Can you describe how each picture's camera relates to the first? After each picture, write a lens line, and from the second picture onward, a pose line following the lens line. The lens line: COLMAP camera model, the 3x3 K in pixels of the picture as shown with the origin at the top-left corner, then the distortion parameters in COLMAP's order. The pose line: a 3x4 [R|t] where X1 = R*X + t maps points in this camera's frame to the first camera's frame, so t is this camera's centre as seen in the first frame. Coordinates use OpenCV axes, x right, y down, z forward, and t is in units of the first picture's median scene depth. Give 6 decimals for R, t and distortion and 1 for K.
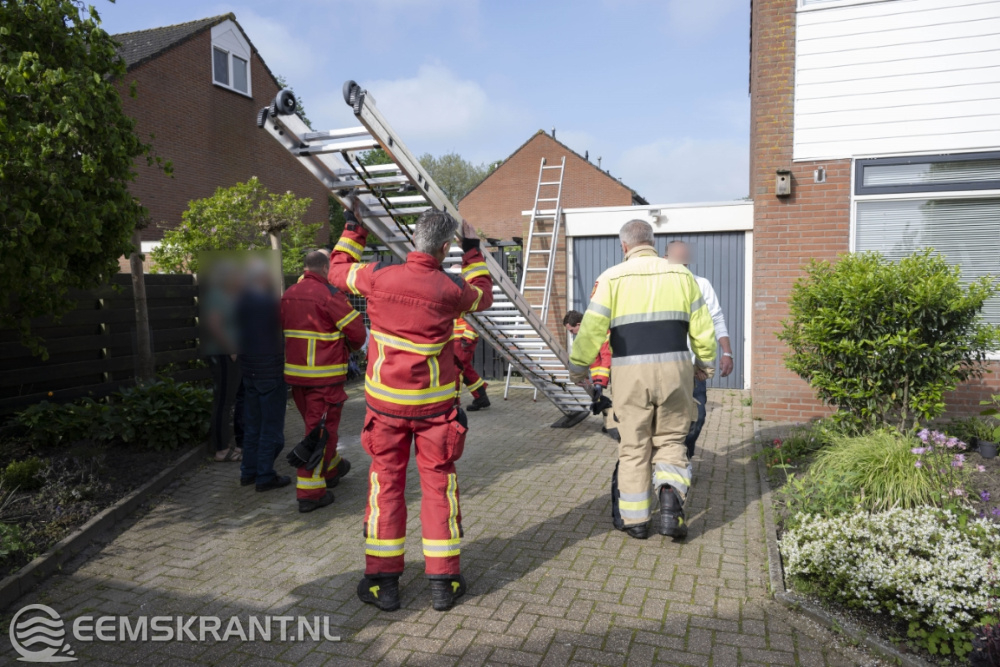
lens RADIAL K [[672.1, 0, 500.0], [0, 672.1, 333.5], [0, 0, 1]] dist [-0.005027, -0.000353]
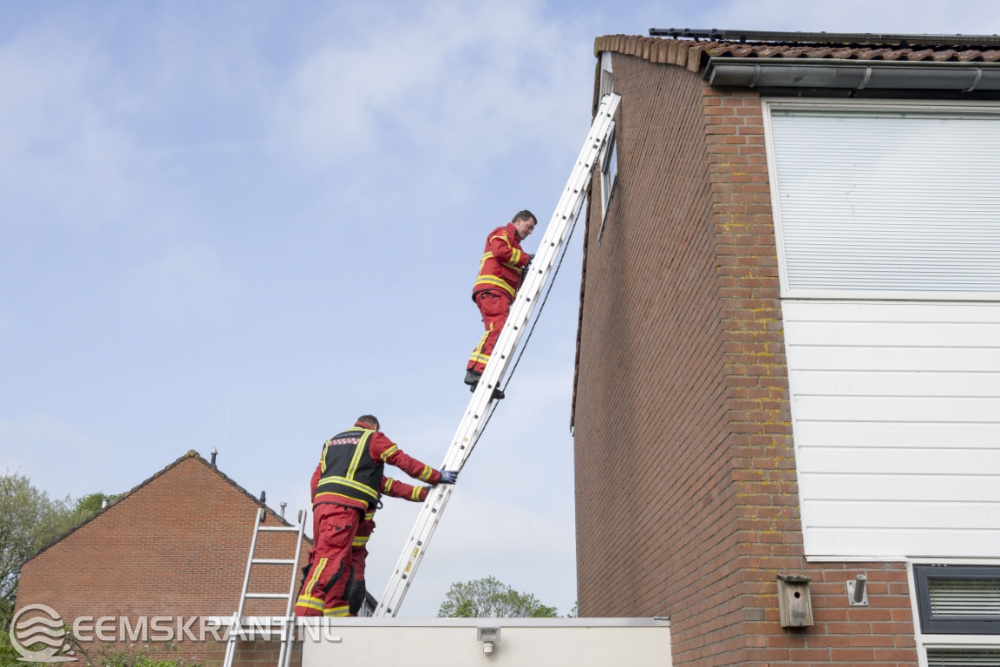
lens RADIAL K [[1043.9, 0, 477.9], [0, 1043.9, 331.8], [0, 0, 1]] dist [-0.013310, 0.024347]
pose [[0.934340, 0.131712, 0.331152, -0.085531], [0.013969, 0.914950, -0.403326, -0.097953], [-0.356110, 0.381469, 0.853034, 0.341101]]
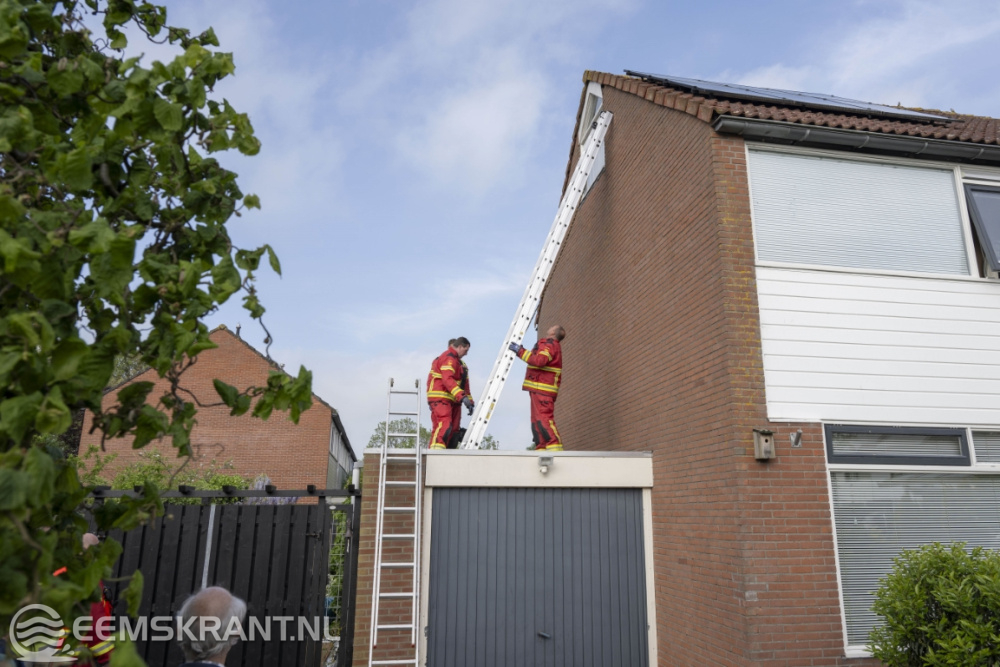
lens RADIAL K [[751.5, 0, 504.5], [0, 751.5, 287.0], [0, 0, 1]] dist [-0.009733, -0.003413]
pose [[0.858706, 0.154566, 0.488604, -0.373392], [0.027866, 0.937937, -0.345683, -0.089258], [-0.511711, 0.310456, 0.801105, 0.329394]]
